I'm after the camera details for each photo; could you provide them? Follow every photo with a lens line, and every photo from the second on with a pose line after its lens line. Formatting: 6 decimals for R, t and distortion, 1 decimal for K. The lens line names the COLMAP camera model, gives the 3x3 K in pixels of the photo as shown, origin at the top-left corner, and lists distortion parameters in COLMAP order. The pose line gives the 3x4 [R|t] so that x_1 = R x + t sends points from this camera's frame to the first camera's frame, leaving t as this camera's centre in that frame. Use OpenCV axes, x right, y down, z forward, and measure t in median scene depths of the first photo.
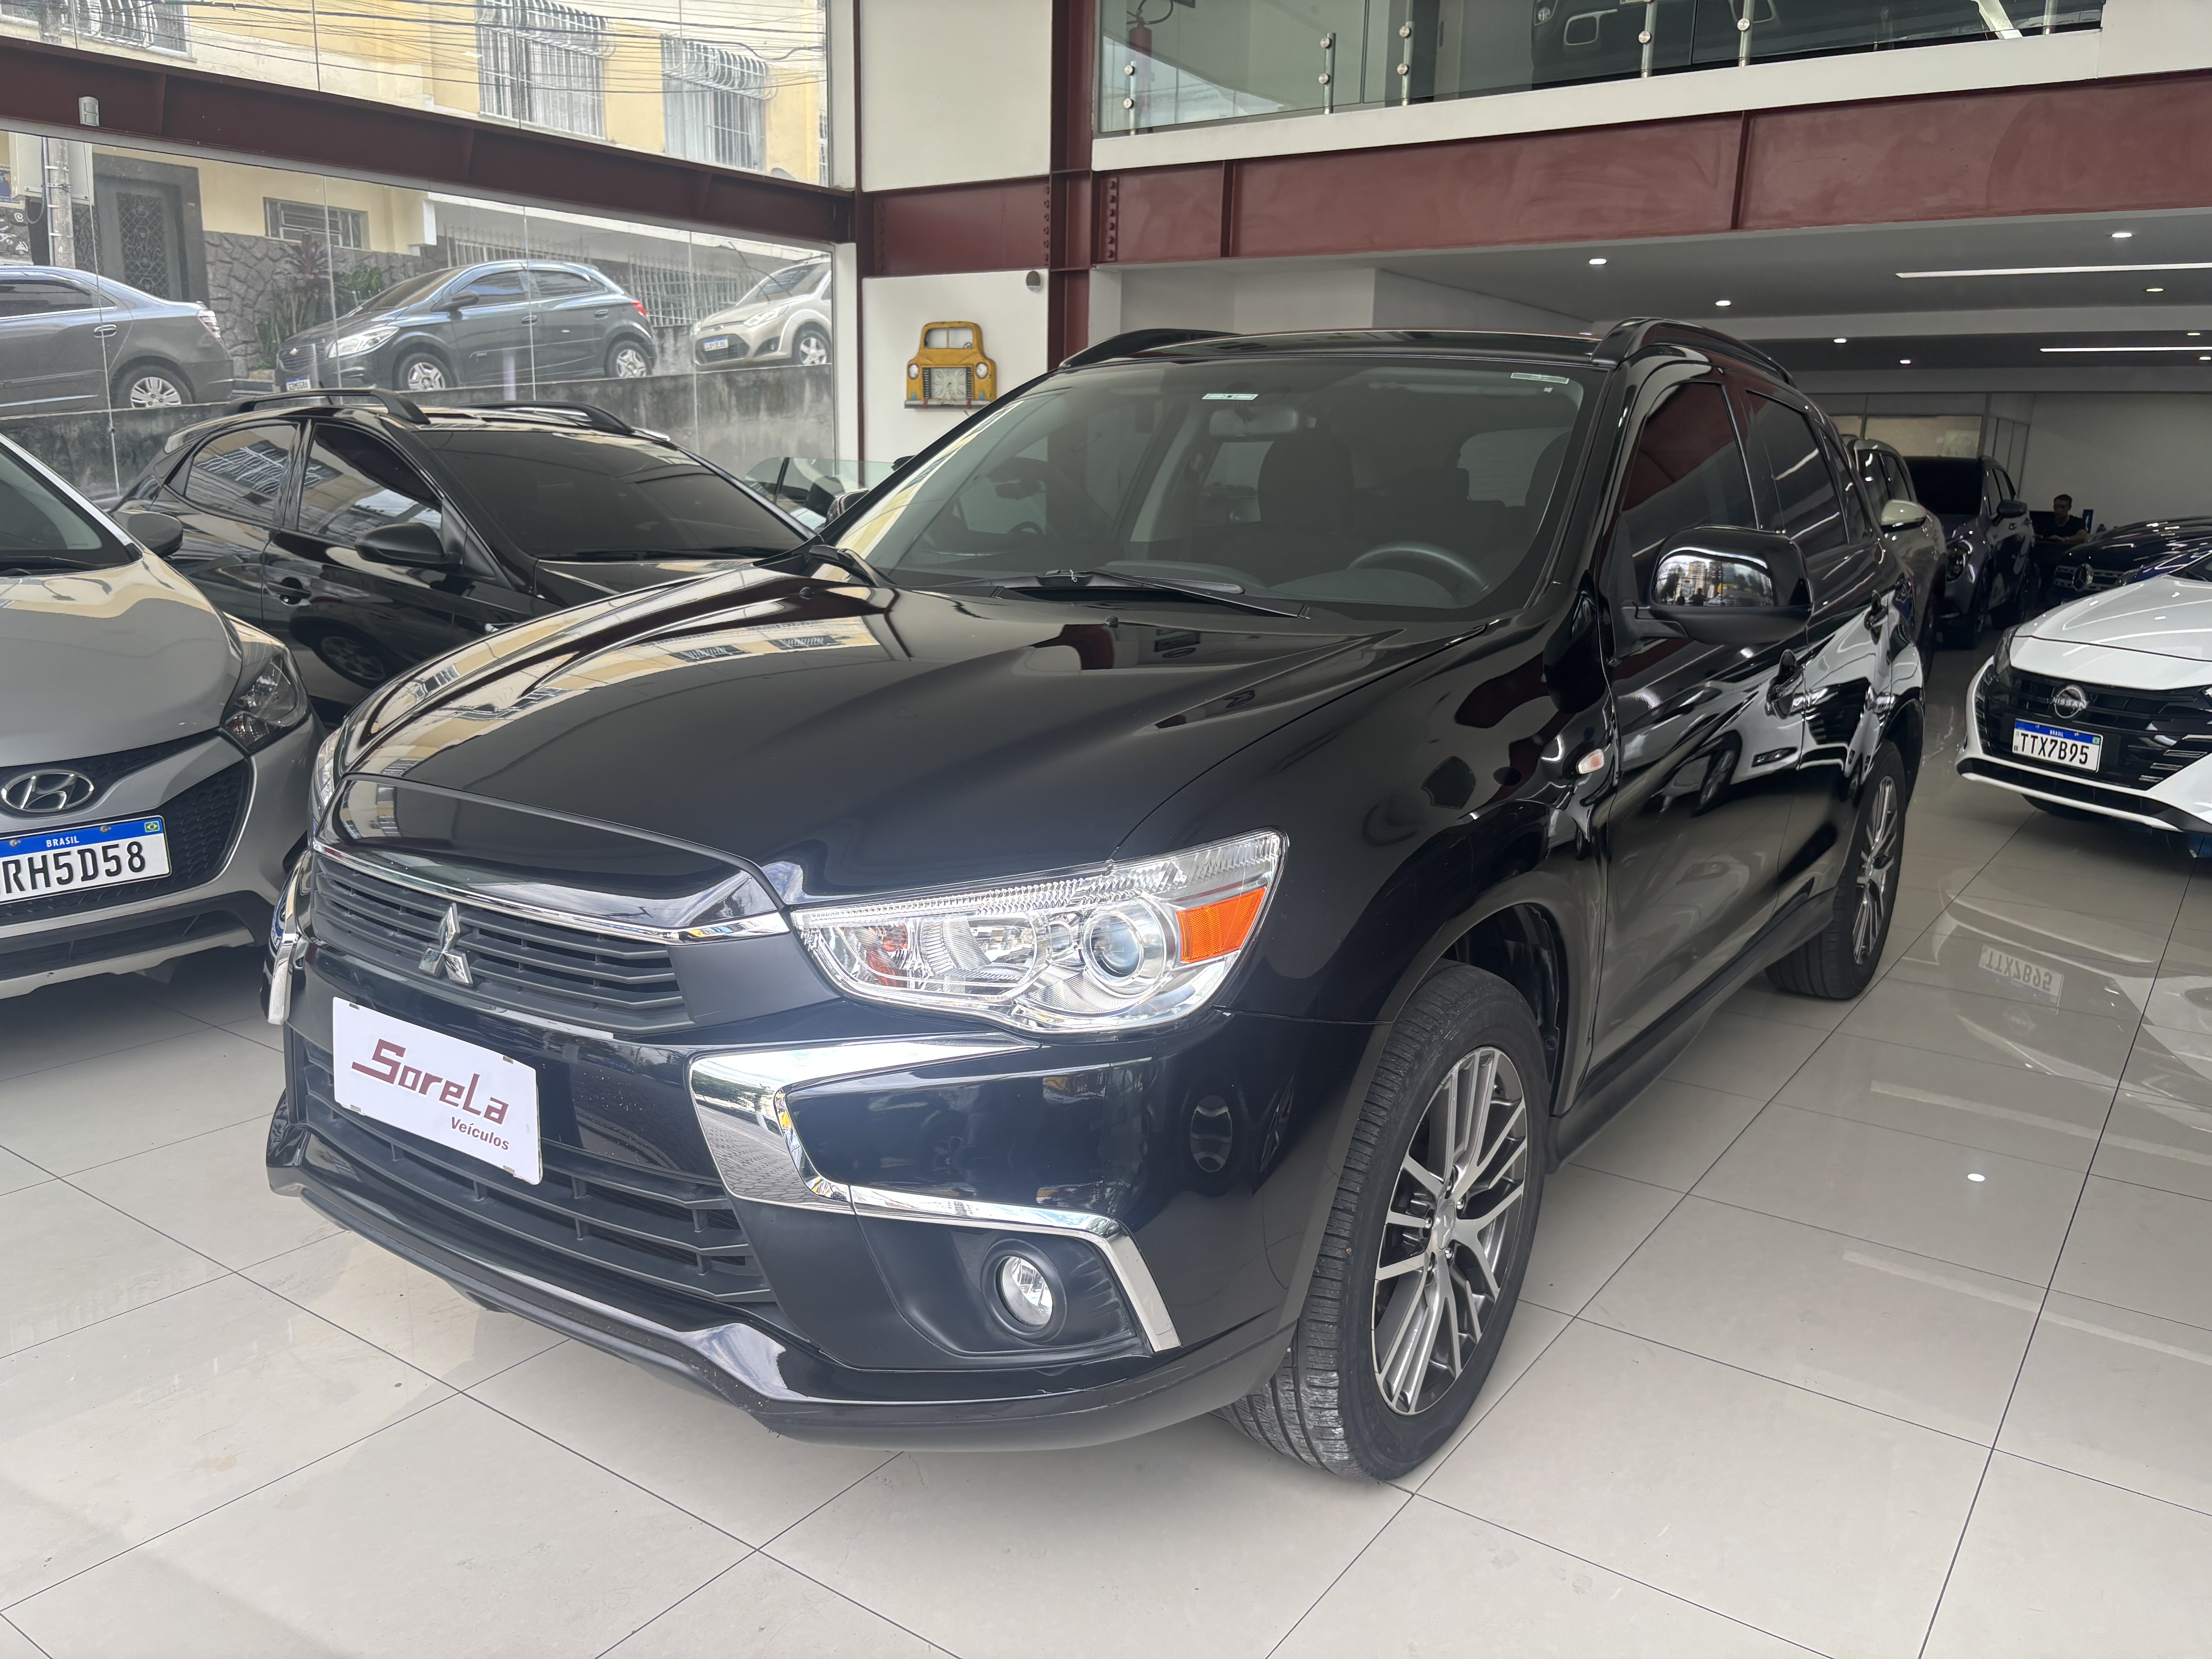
lens RADIAL K [[1669.9, 0, 1106.0], [0, 1669.9, 829.5], [0, 0, 1]] dist [-0.000710, -0.004496]
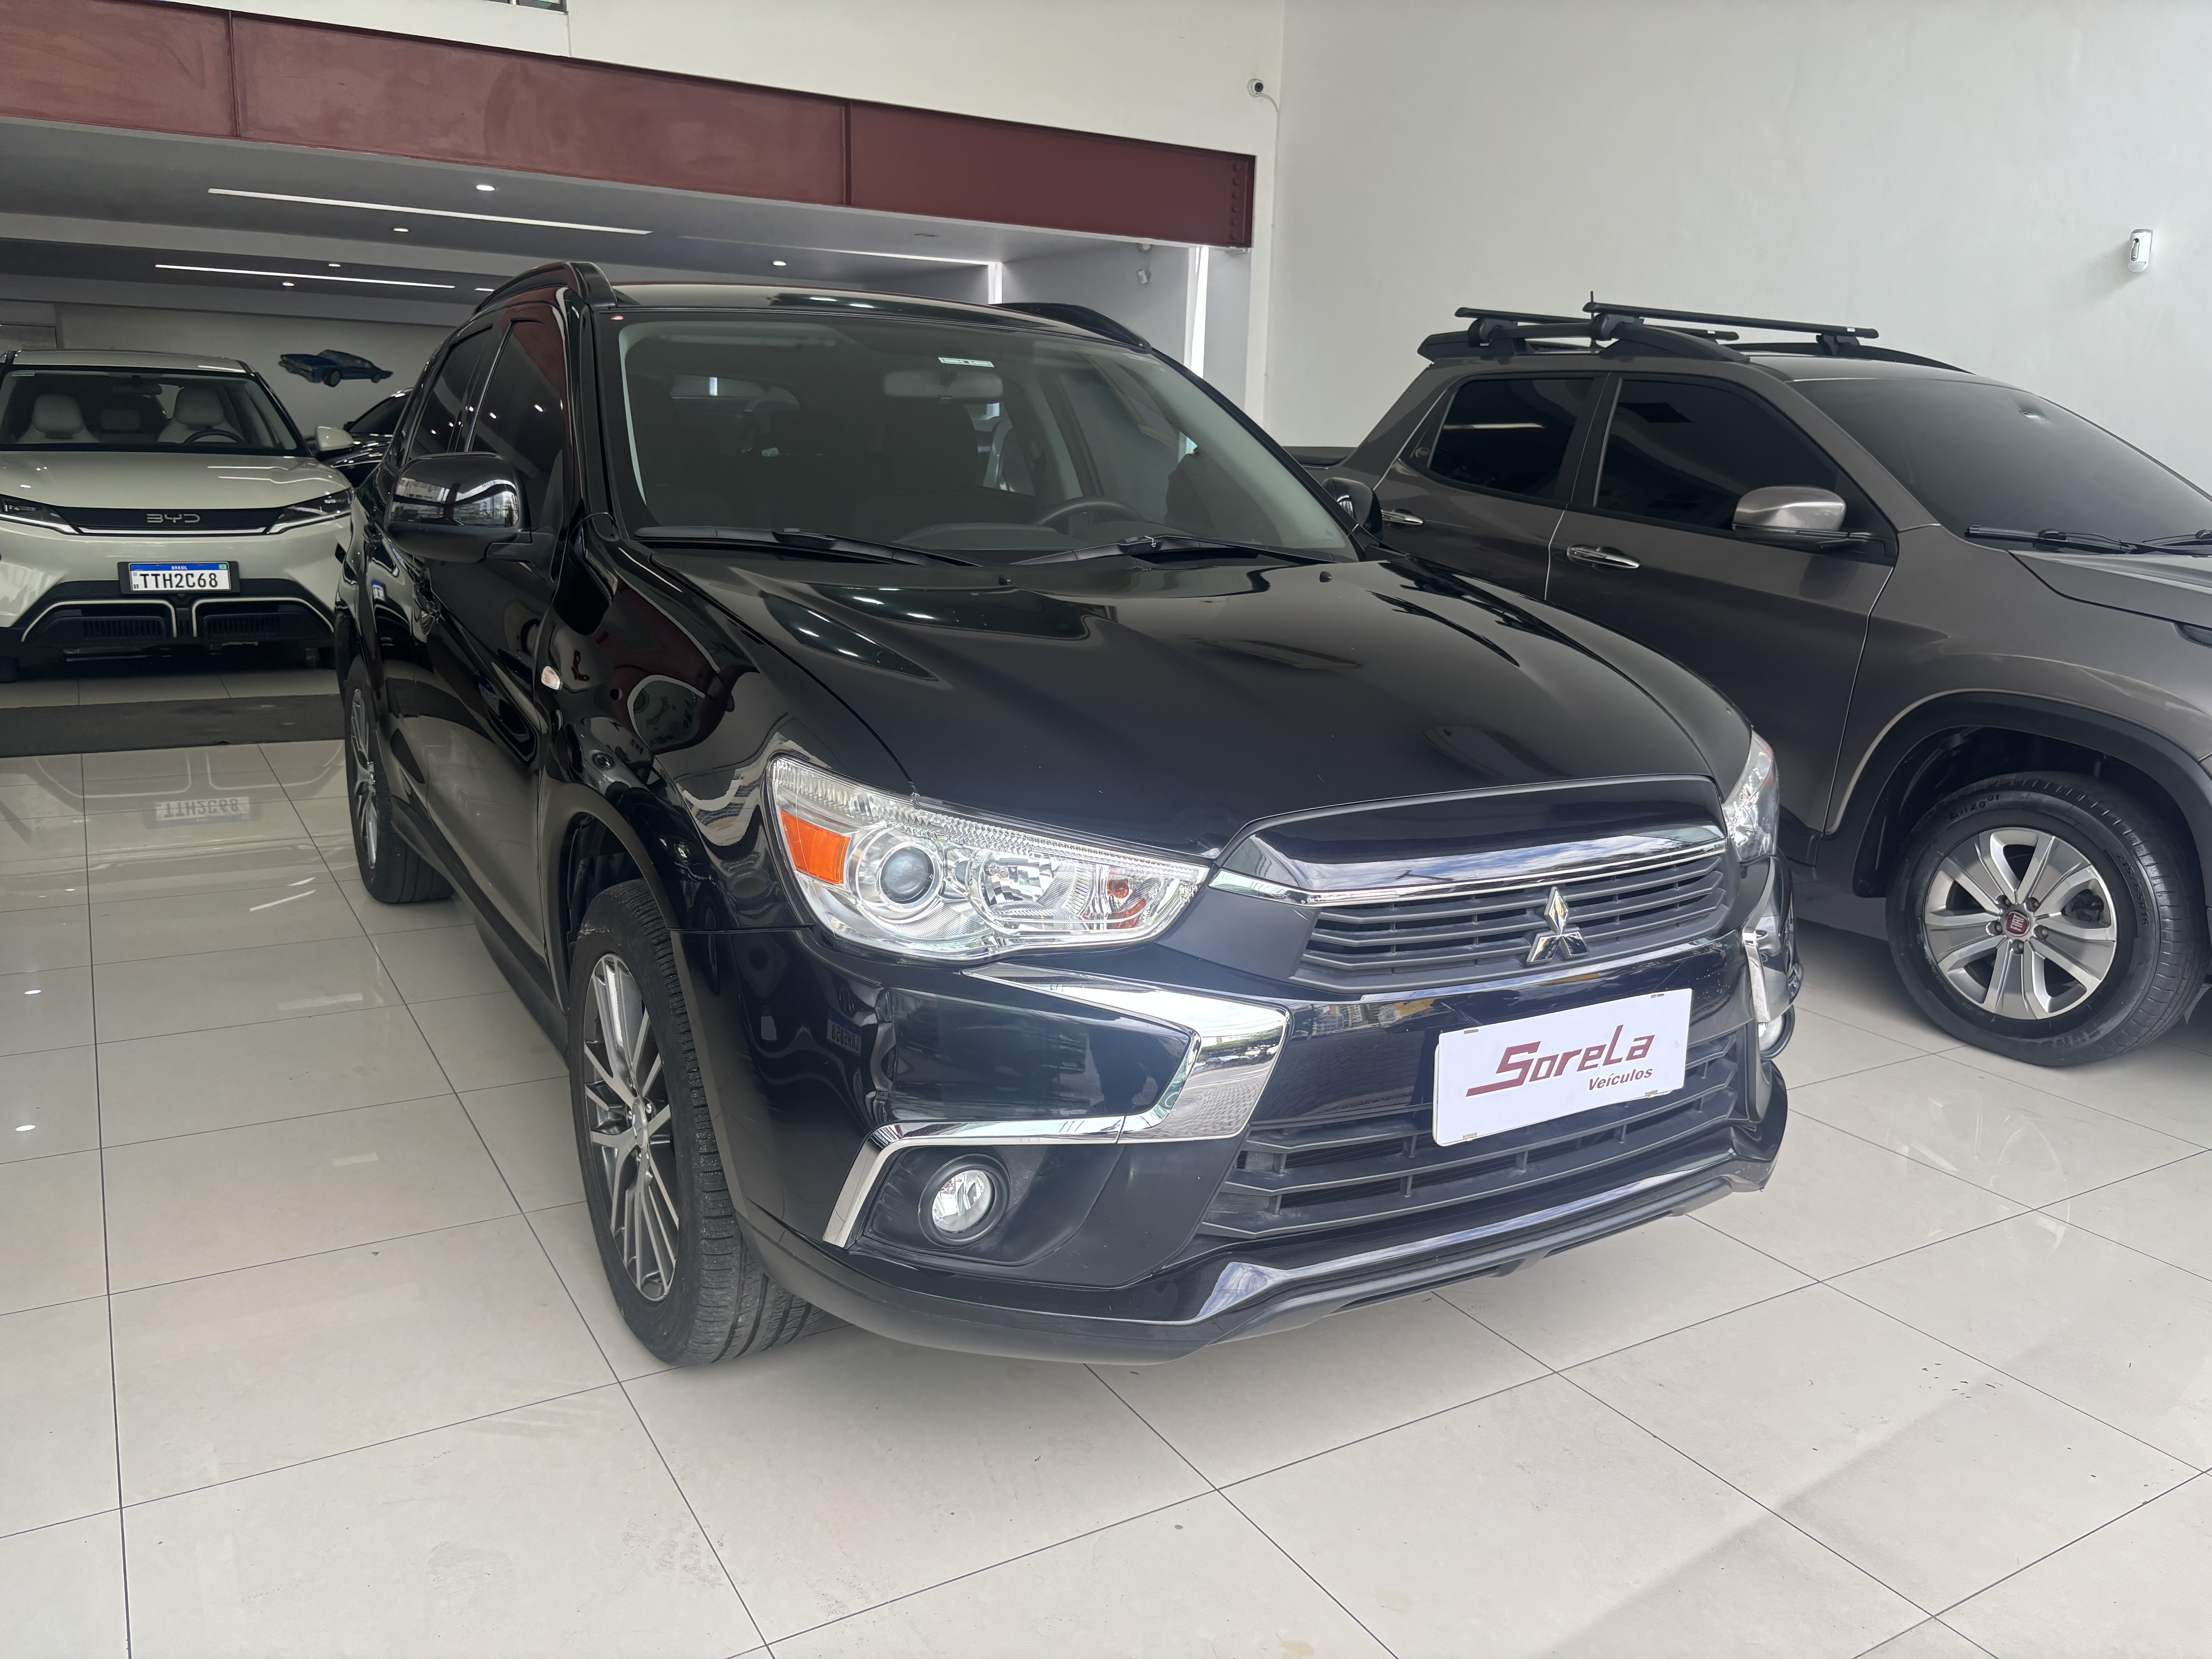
lens RADIAL K [[1669.9, 0, 1106.0], [0, 1669.9, 829.5], [0, 0, 1]] dist [-0.000710, -0.004496]
pose [[0.424254, -0.212906, 0.880159, -1.381757], [0.166754, 0.973714, 0.155158, -0.193961], [-0.890057, 0.080944, 0.448605, 0.759164]]
